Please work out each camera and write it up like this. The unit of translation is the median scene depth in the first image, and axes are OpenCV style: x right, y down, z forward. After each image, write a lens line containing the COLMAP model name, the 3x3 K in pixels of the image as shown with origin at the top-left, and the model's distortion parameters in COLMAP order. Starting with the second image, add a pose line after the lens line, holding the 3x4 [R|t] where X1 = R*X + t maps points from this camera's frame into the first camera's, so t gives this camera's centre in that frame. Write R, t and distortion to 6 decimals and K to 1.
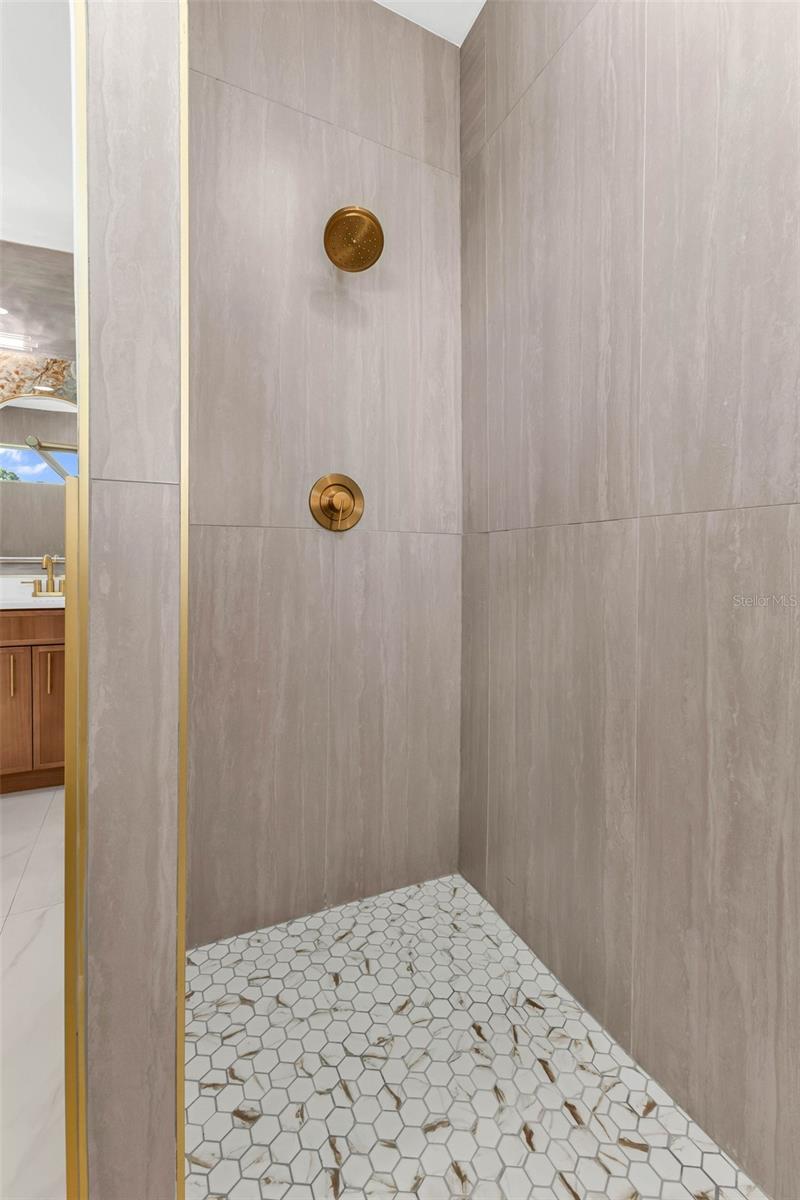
lens RADIAL K [[528.6, 0, 413.7], [0, 528.6, 572.9], [0, 0, 1]] dist [0.001380, 0.002391]
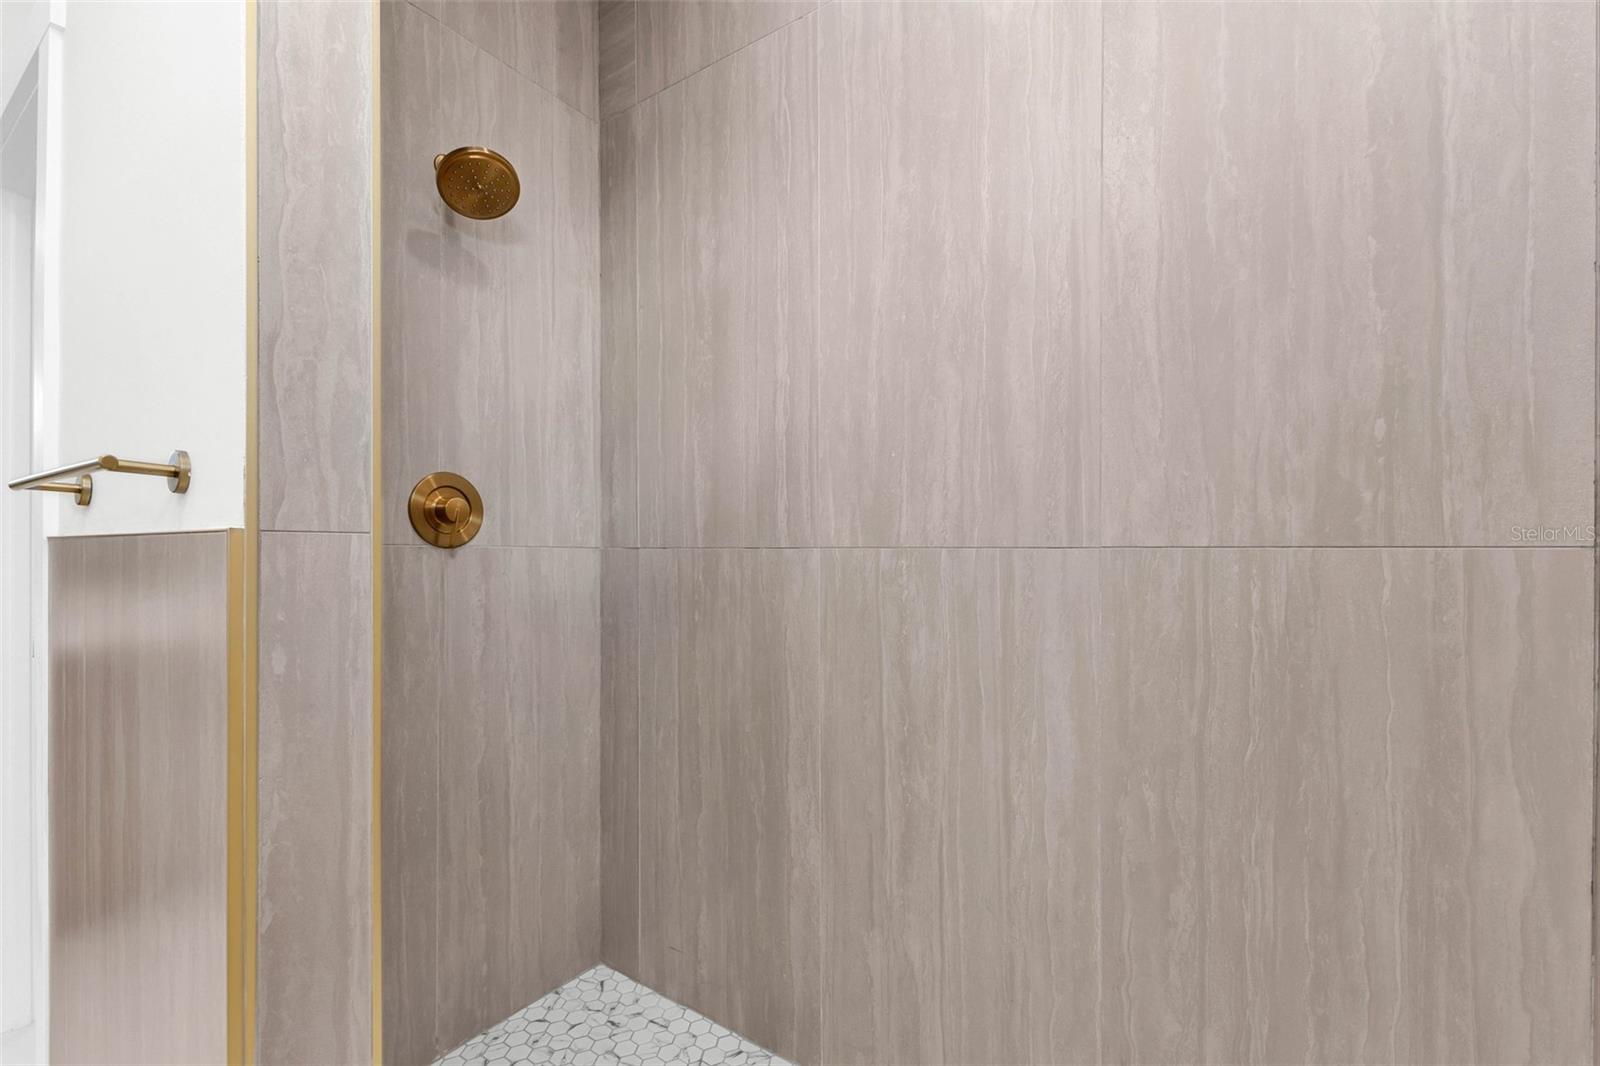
lens RADIAL K [[704.8, 0, 815.6], [0, 704.8, 540.6], [0, 0, 1]] dist [0.001380, 0.002391]
pose [[0.876563, 0.002126, 0.481283, -0.217017], [0.014008, 0.999454, -0.029928, -0.067331], [-0.481084, 0.032975, 0.876054, -0.186602]]
